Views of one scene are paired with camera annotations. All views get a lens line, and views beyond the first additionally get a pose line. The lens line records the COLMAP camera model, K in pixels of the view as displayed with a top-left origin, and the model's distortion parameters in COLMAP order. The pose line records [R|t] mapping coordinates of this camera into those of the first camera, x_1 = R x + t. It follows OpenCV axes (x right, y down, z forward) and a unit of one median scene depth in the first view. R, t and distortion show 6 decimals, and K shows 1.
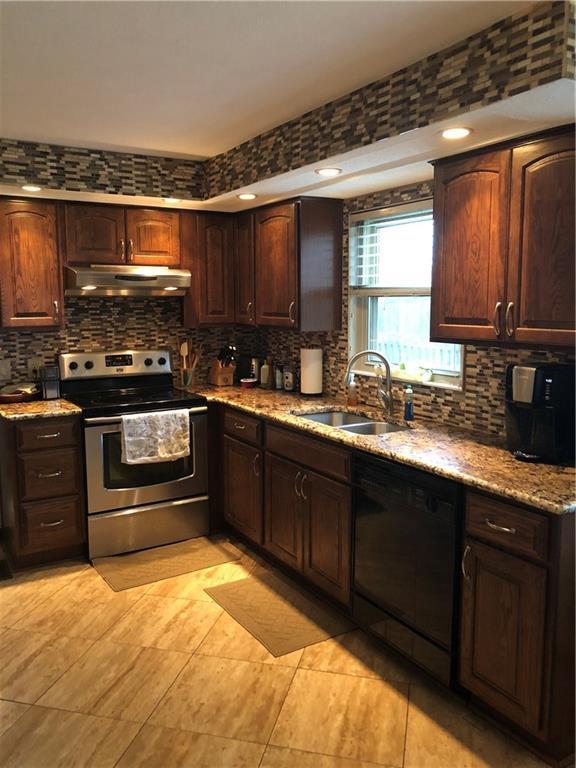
lens RADIAL K [[637.0, 0, 303.4], [0, 637.0, 381.7], [0, 0, 1]] dist [0.029198, -0.021842]
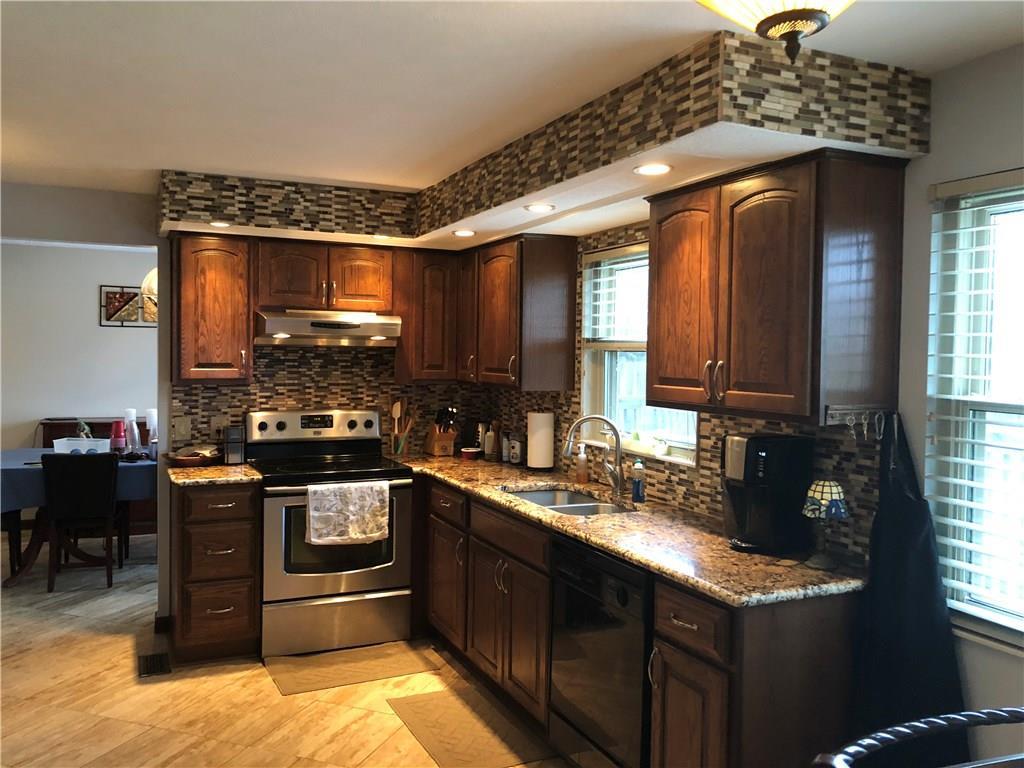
lens RADIAL K [[849.3, 0, 521.7], [0, 849.3, 386.8], [0, 0, 1]] dist [0.029198, -0.021842]
pose [[0.993221, 0.023643, -0.113811, 0.135772], [-0.033761, 0.995565, -0.087809, 0.013679], [0.111231, 0.091056, 0.989614, -0.108812]]
